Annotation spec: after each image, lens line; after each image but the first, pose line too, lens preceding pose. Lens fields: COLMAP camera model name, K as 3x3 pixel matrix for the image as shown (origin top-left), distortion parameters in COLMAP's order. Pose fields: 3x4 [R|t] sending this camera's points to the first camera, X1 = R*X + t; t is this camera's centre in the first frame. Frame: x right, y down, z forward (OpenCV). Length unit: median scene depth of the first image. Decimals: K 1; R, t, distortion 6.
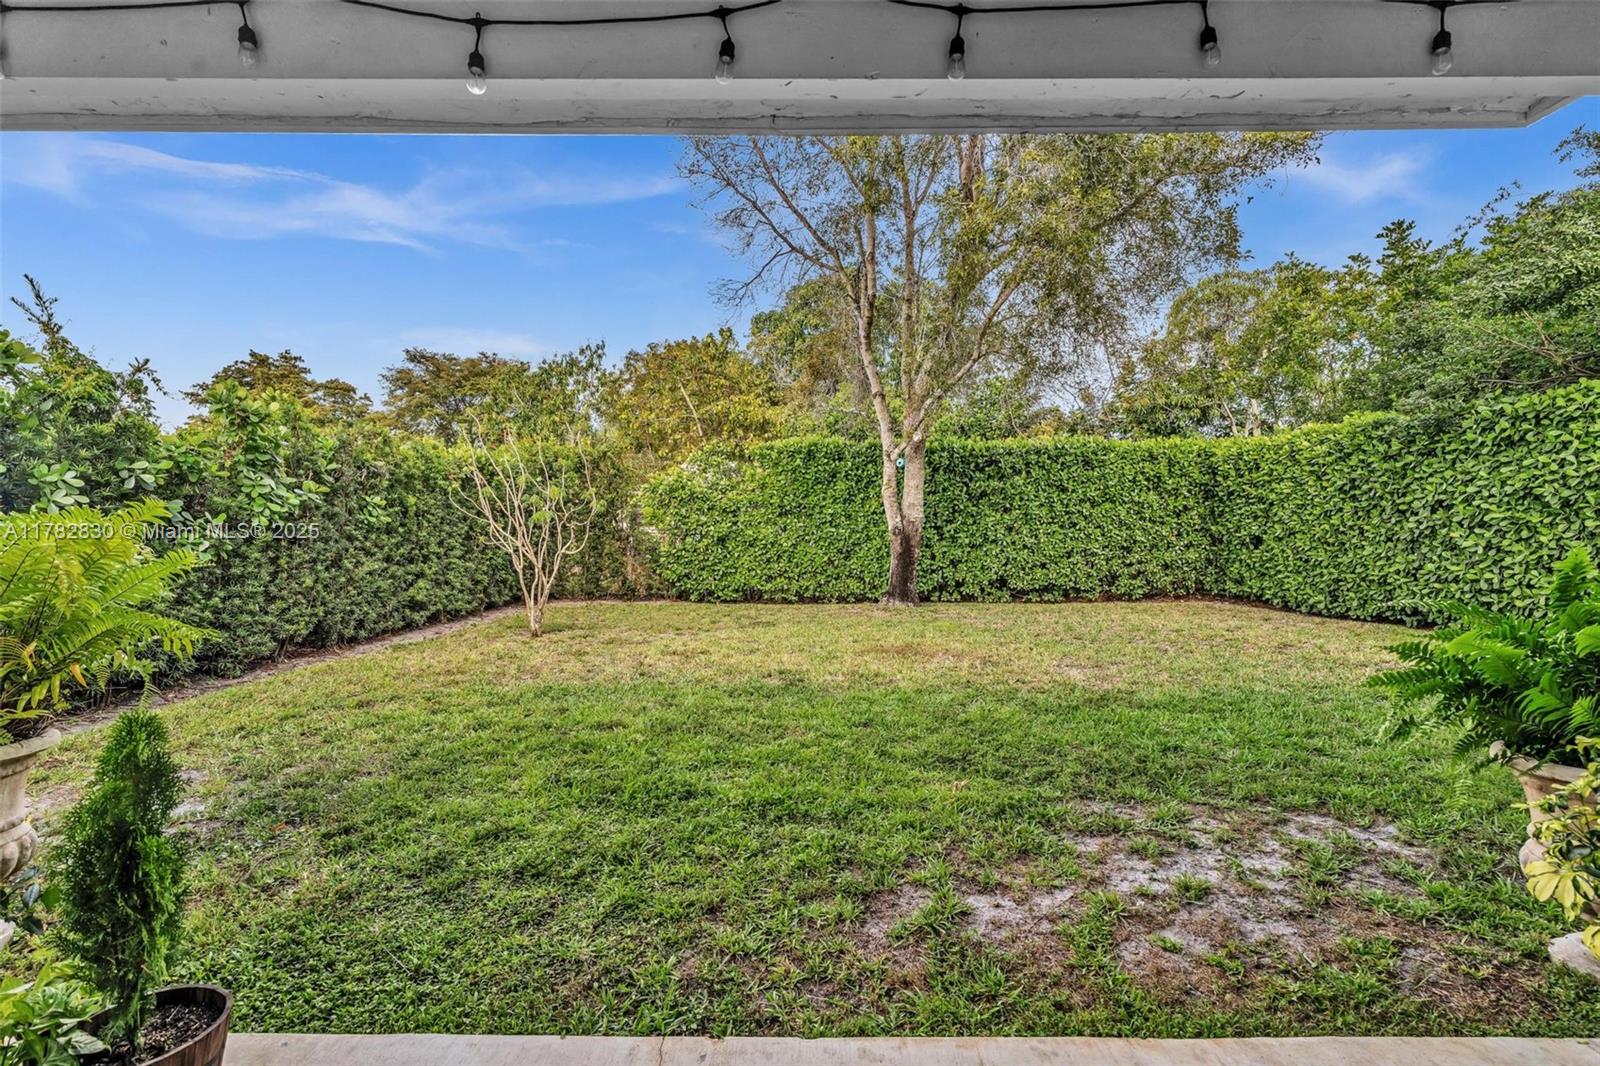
lens RADIAL K [[737.3, 0, 797.9], [0, 737.3, 530.5], [0, 0, 1]] dist [0.001617, 0.000260]
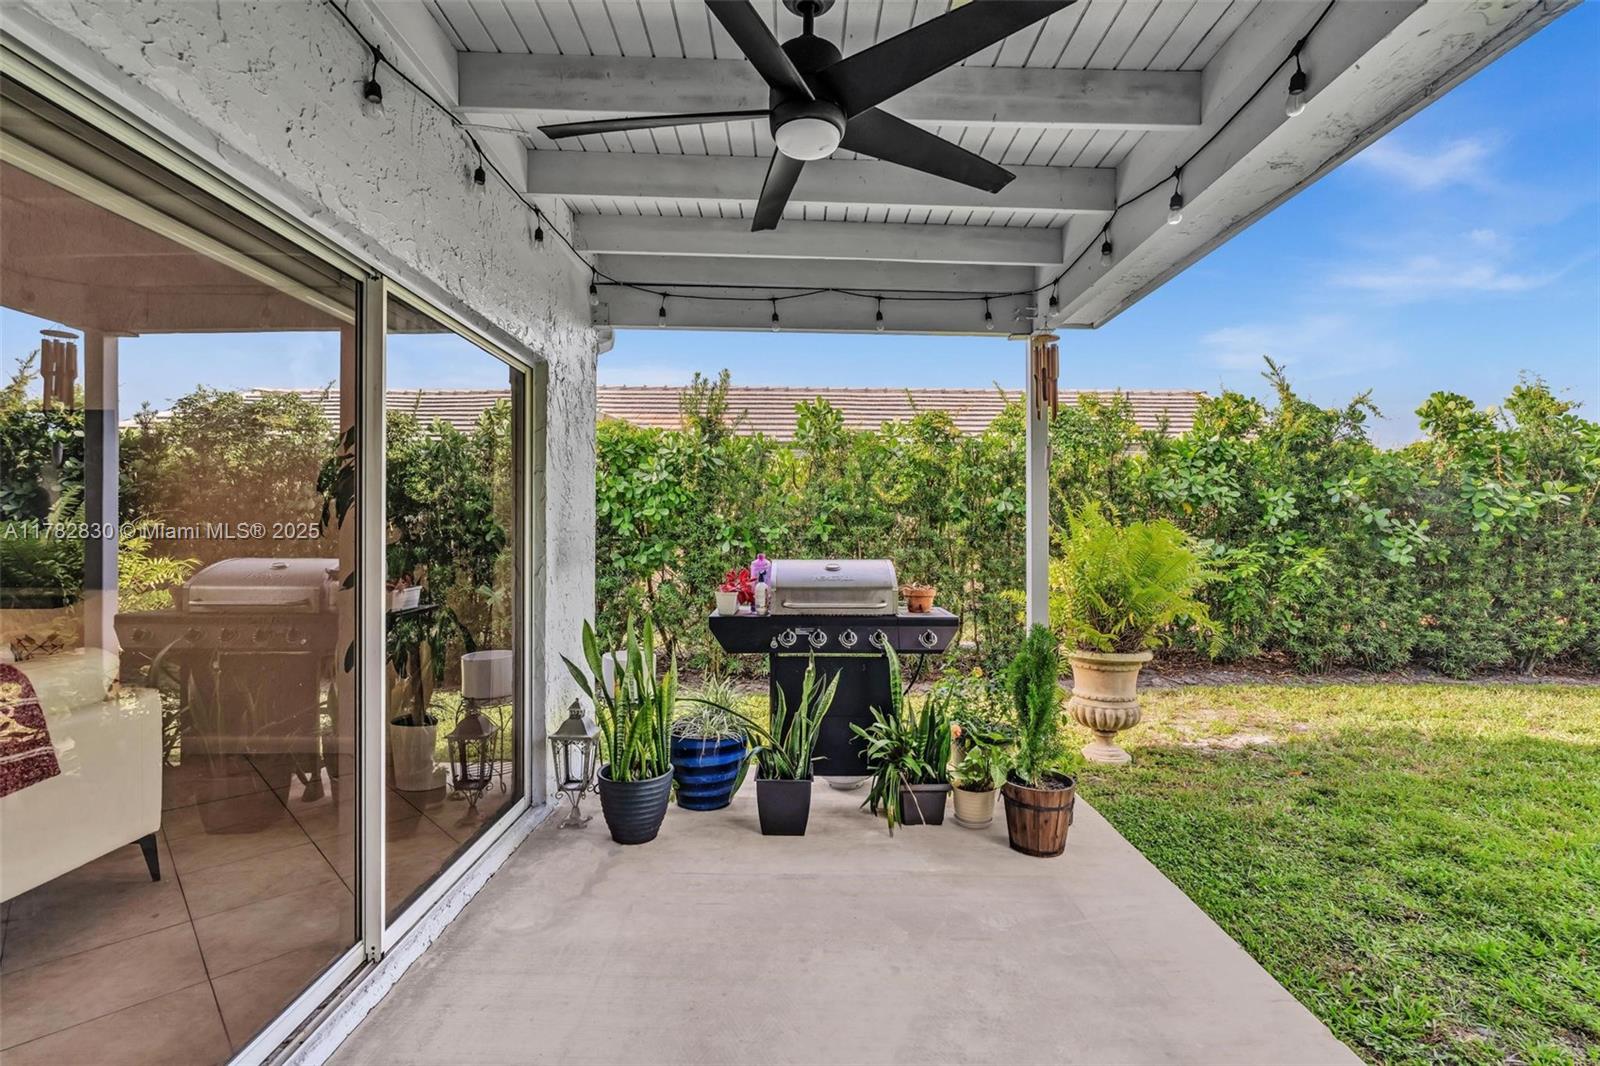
lens RADIAL K [[737.3, 0, 803.5], [0, 737.3, 533.1], [0, 0, 1]] dist [0.001617, 0.000260]
pose [[0.008527, -0.005292, -0.999950, 0.321527], [0.000277, 0.999986, -0.005290, 0.001206], [0.999964, -0.000232, 0.008529, 0.093361]]
